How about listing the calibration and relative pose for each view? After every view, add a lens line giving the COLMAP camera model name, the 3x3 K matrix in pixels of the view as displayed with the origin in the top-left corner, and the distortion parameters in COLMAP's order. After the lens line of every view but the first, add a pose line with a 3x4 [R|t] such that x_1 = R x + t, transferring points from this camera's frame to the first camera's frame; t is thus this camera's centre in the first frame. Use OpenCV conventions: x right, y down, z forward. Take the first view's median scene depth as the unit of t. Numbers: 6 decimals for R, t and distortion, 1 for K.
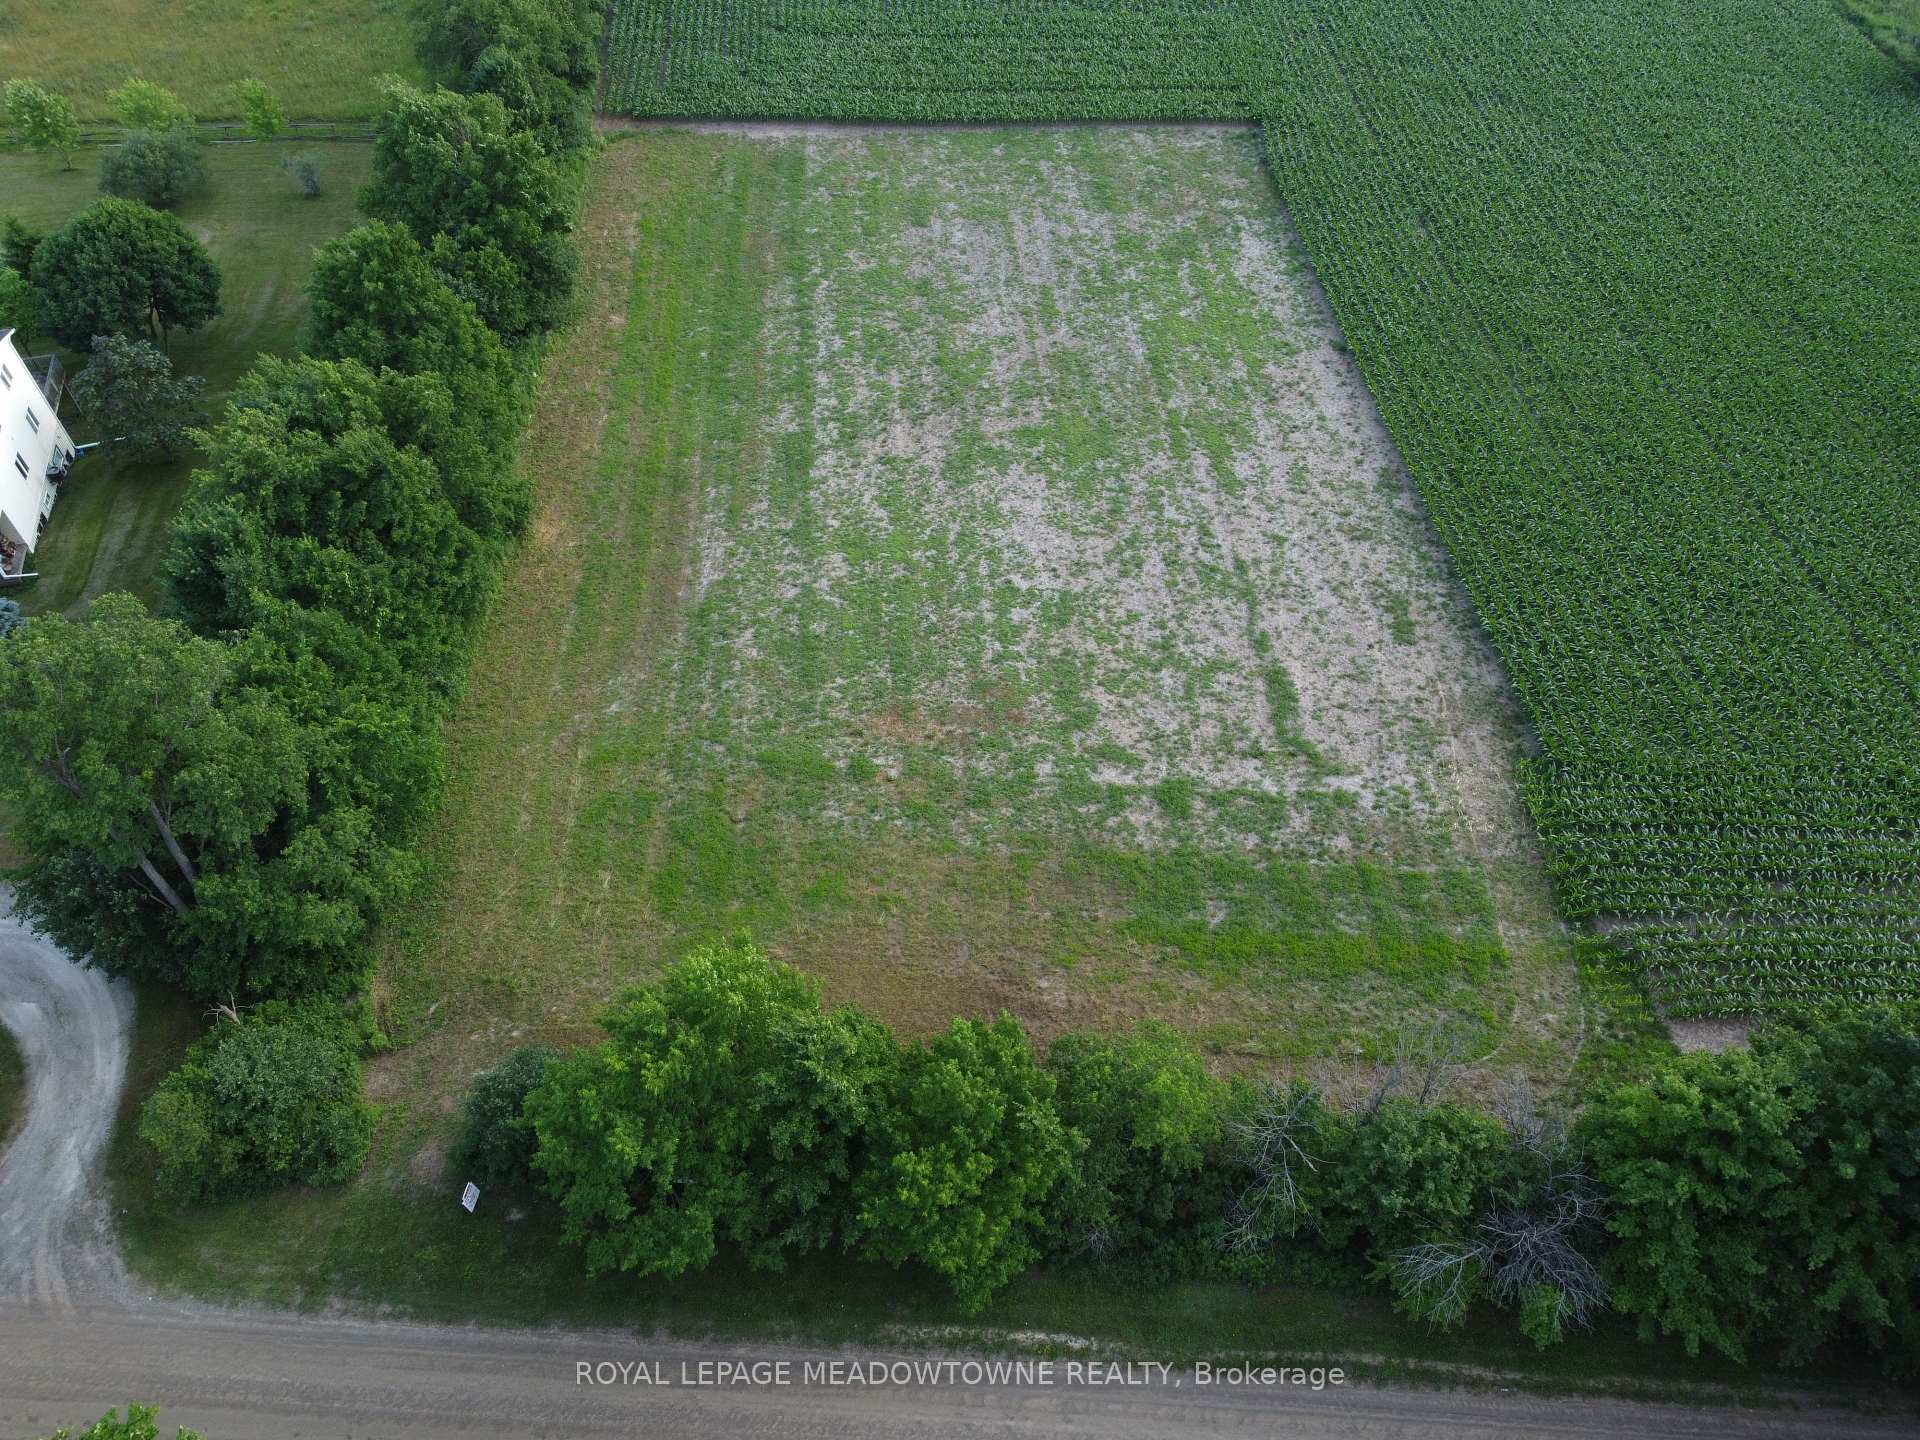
lens RADIAL K [[1446.9, 0, 957.0], [0, 1446.9, 717.6], [0, 0, 1]] dist [0.005347, -0.009446]
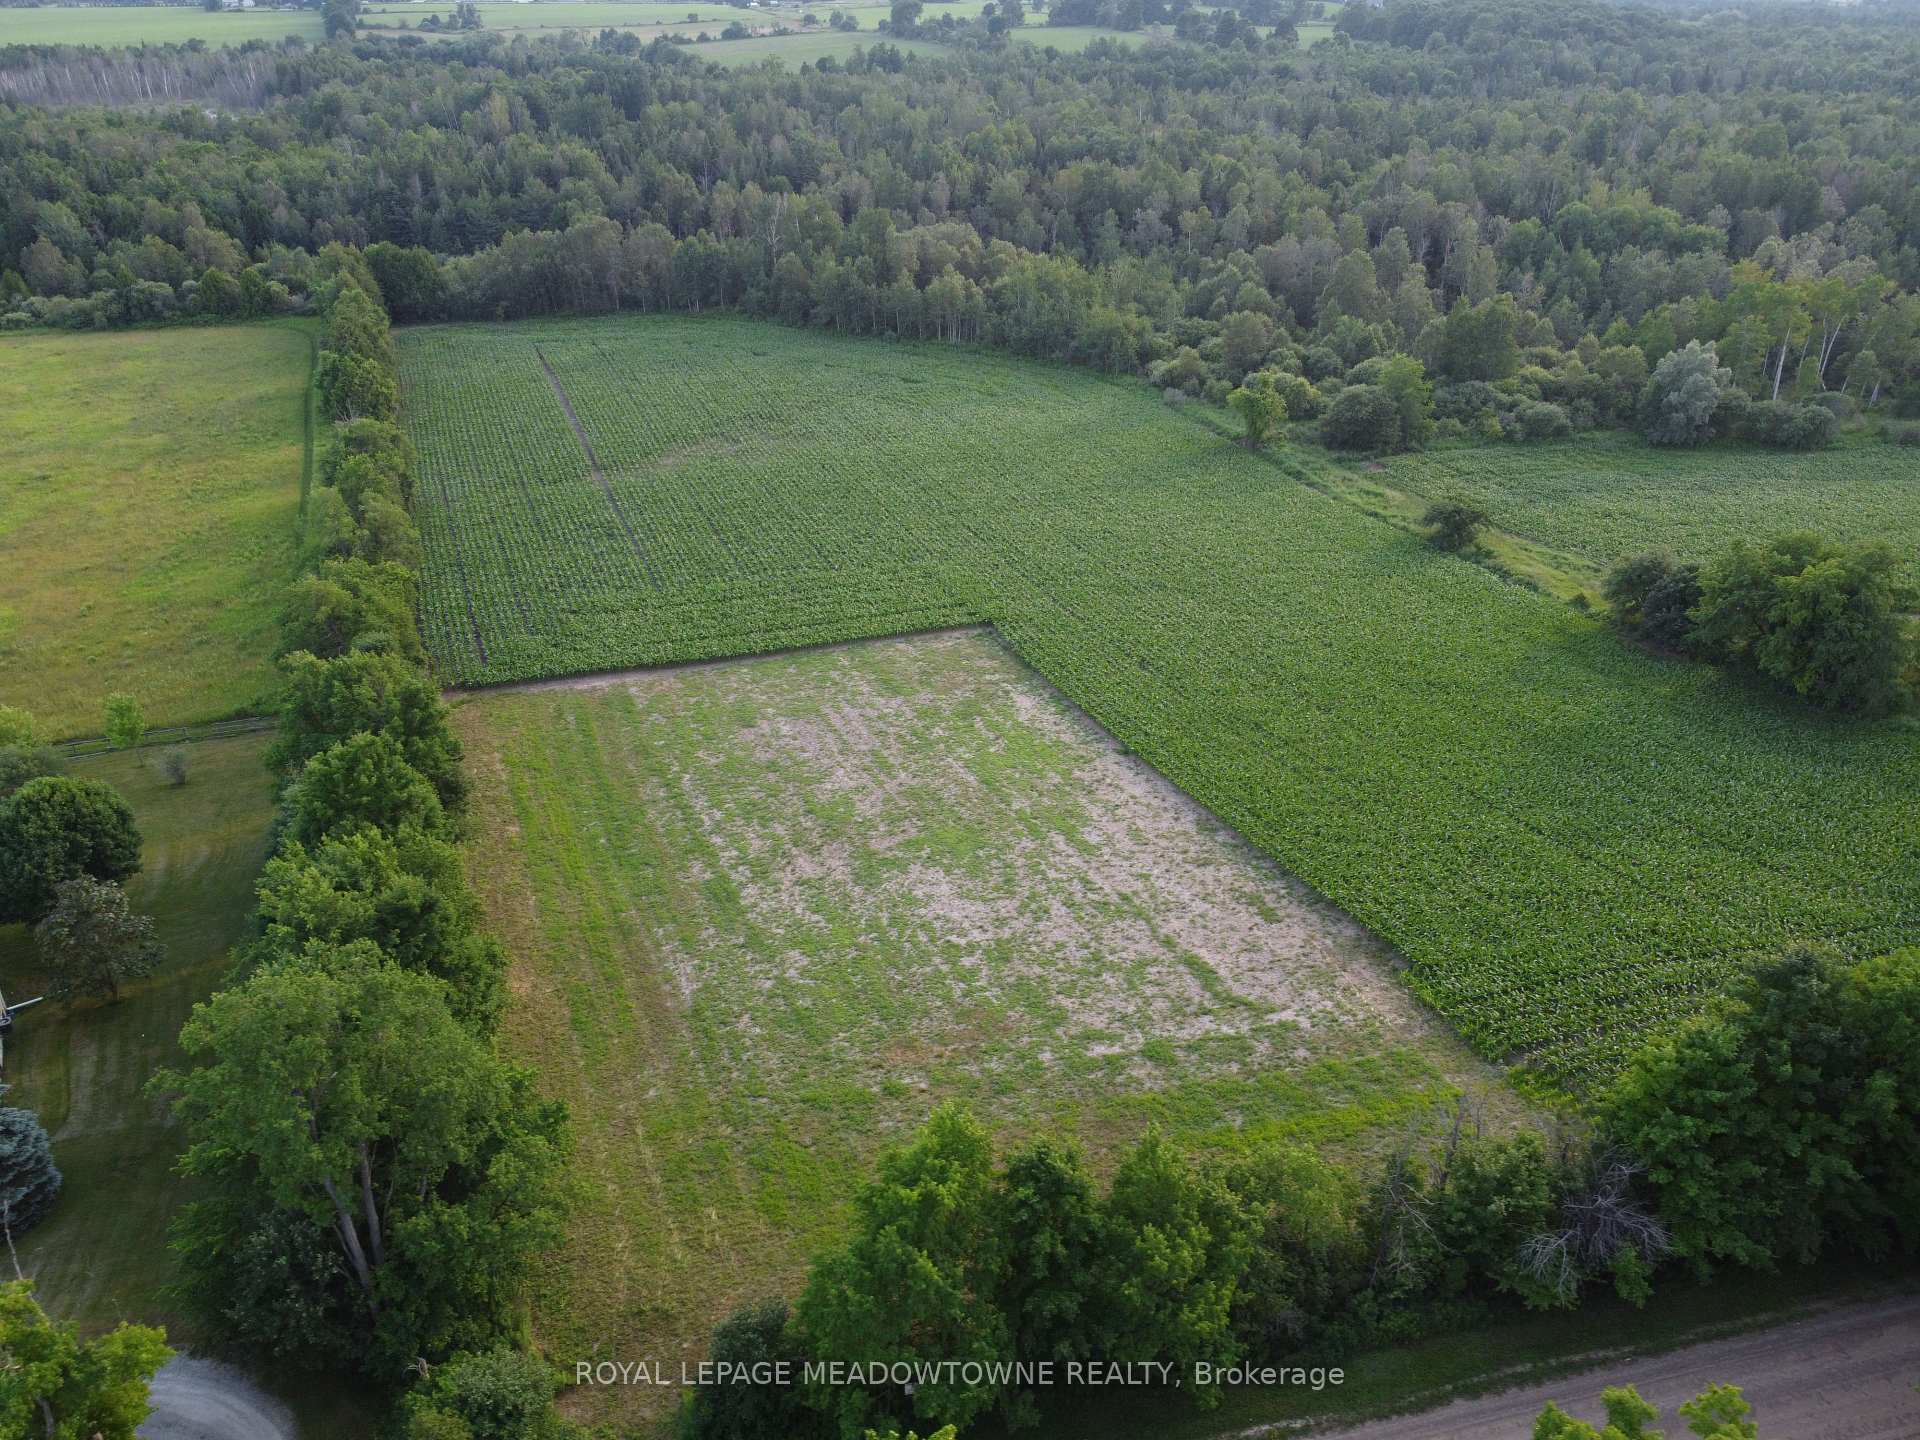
lens RADIAL K [[1446.9, 0, 955.9], [0, 1446.9, 726.6], [0, 0, 1]] dist [0.005347, -0.009446]
pose [[0.954086, -0.140273, 0.264657, -0.251925], [0.233429, 0.901875, -0.363499, 0.182054], [-0.187698, 0.408588, 0.893210, -0.122578]]
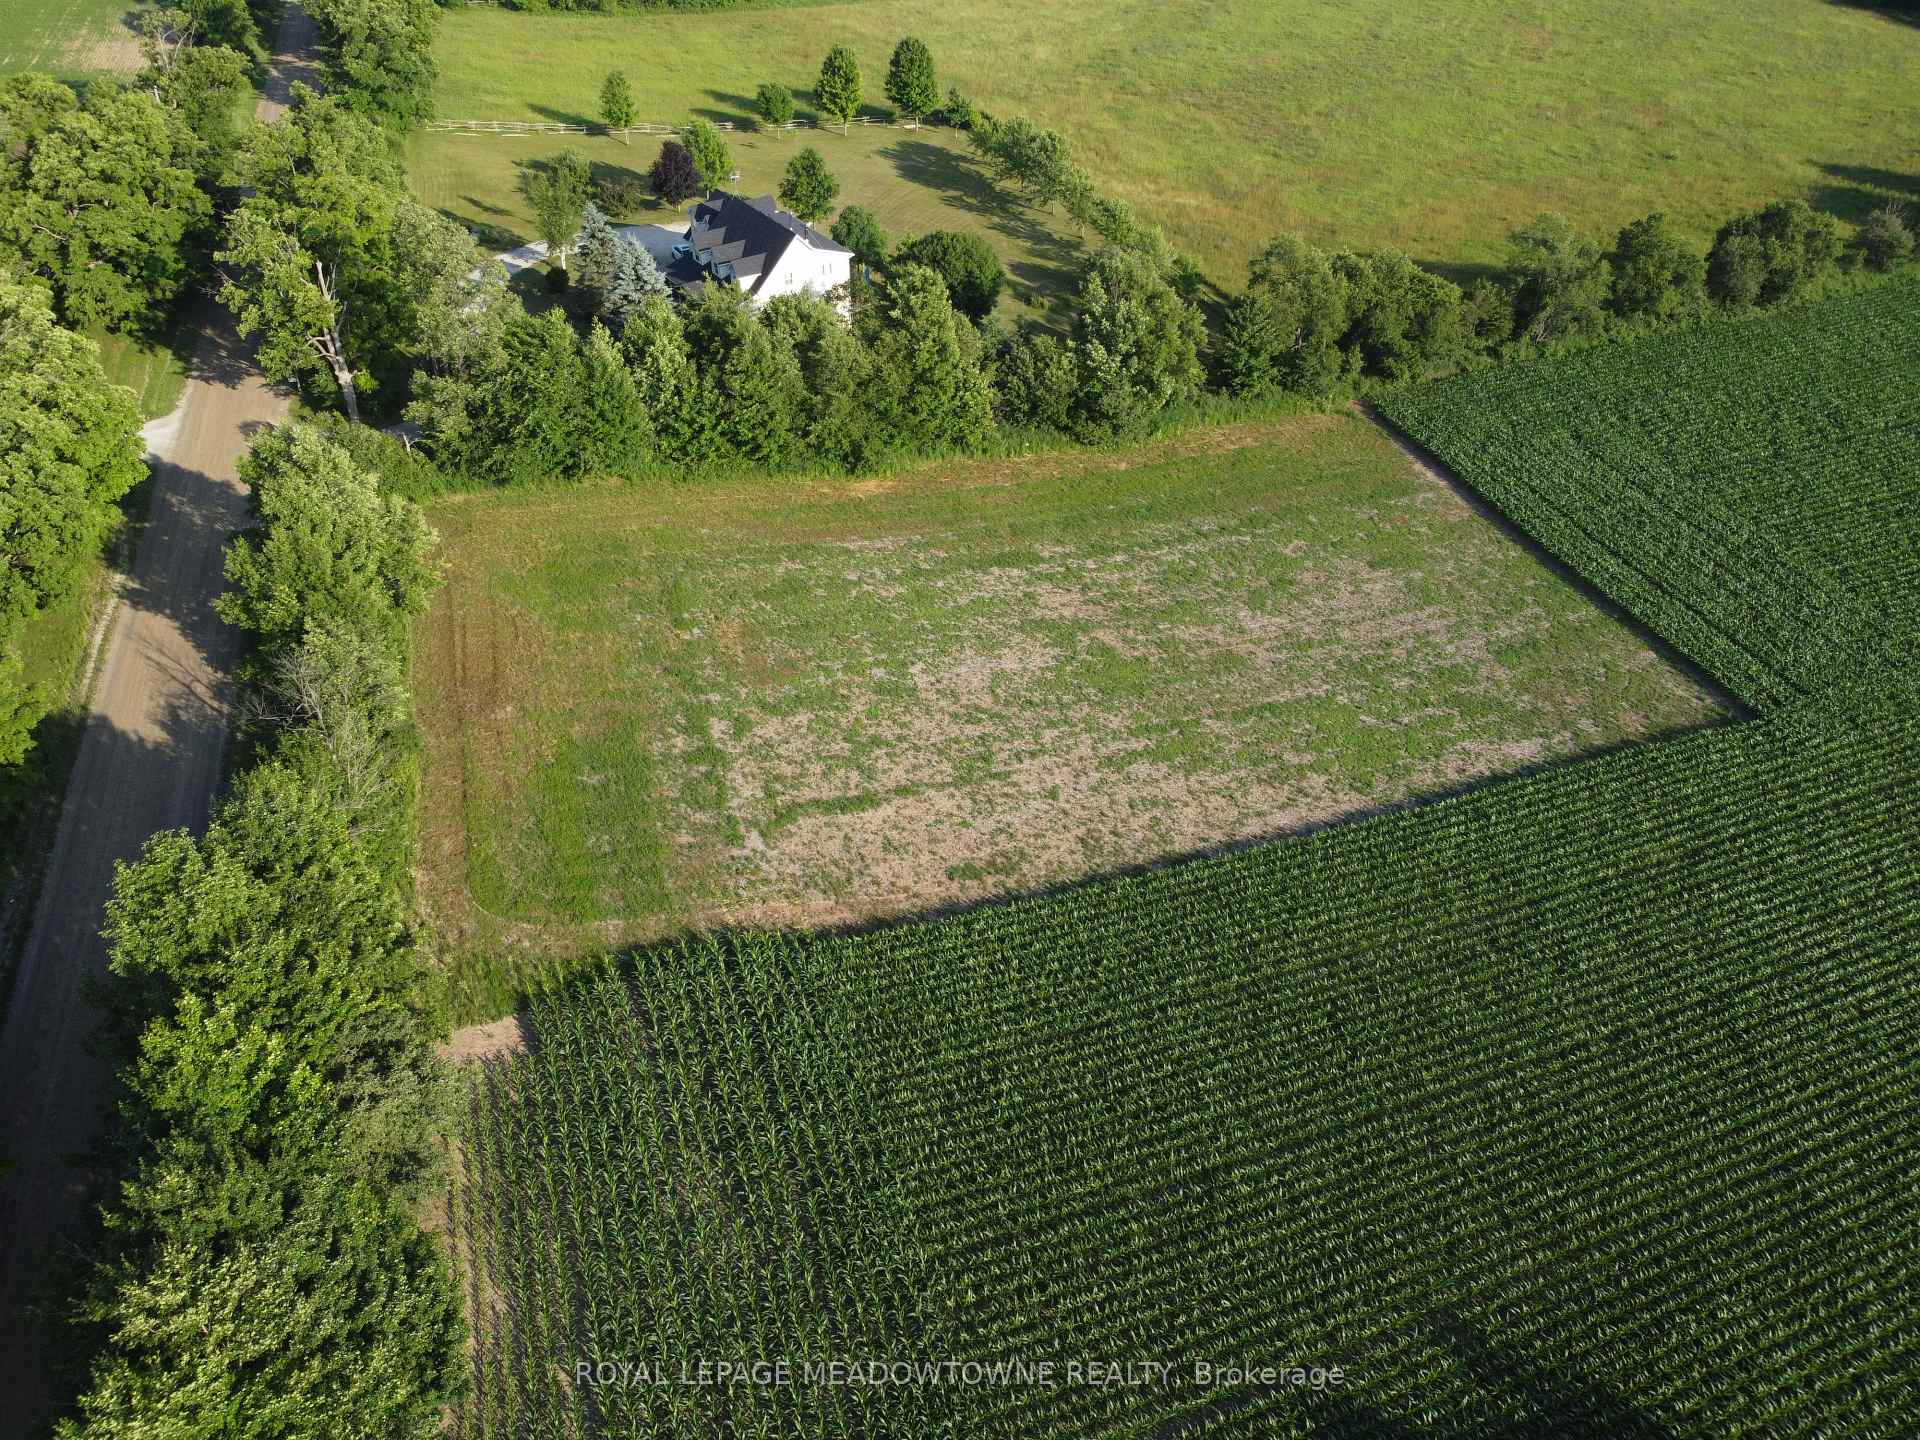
lens RADIAL K [[1446.9, 0, 962.9], [0, 1446.9, 726.2], [0, 0, 1]] dist [0.005347, -0.009446]
pose [[0.354354, 0.590084, -0.725420, 1.028519], [-0.734700, 0.655592, 0.174396, -0.319103], [0.578488, 0.471169, 0.665847, 0.219942]]
